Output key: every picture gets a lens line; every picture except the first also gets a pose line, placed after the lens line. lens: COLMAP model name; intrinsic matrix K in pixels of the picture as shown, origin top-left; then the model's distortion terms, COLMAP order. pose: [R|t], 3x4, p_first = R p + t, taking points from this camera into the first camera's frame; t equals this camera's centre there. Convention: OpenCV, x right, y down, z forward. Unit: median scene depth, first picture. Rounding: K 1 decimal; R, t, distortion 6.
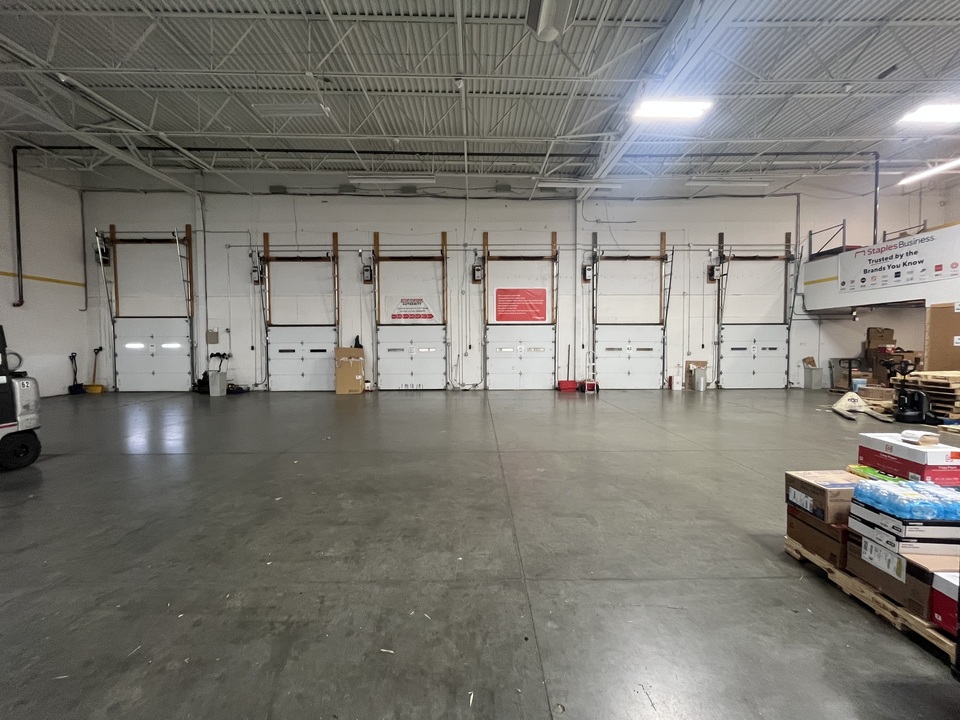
lens RADIAL K [[386.3, 0, 479.2], [0, 386.3, 354.9], [0, 0, 1]] dist [-0.002113, -0.000294]
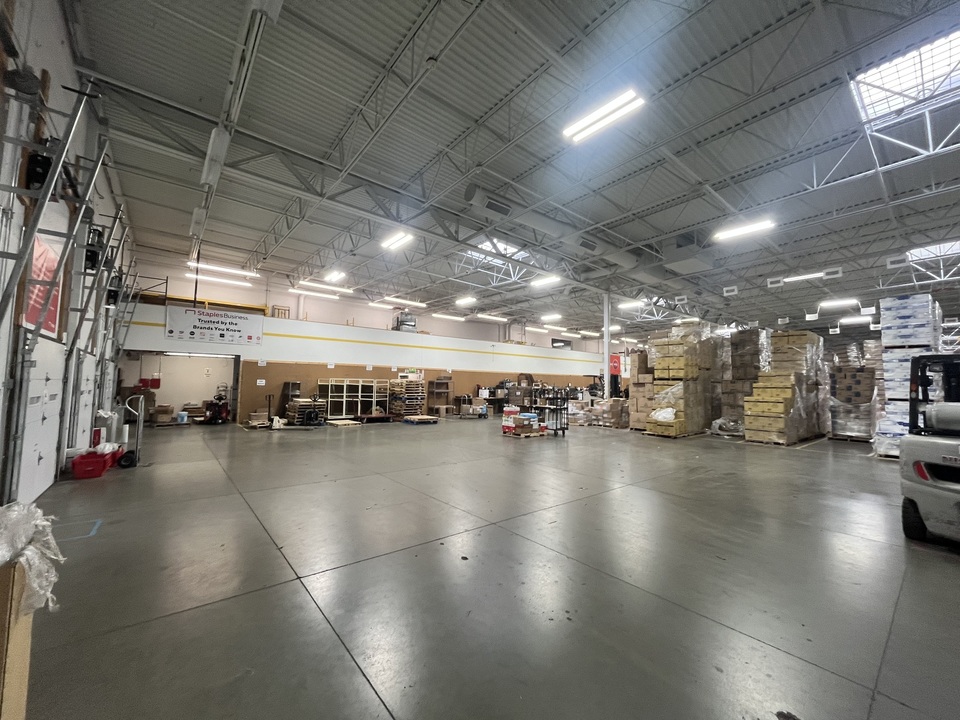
lens RADIAL K [[386.3, 0, 484.8], [0, 386.3, 361.5], [0, 0, 1]] dist [-0.002113, -0.000294]
pose [[-0.630618, 0.040712, 0.775025, -0.637190], [0.012273, 0.999021, -0.042492, -0.039164], [-0.775996, -0.017284, -0.630501, 1.145497]]
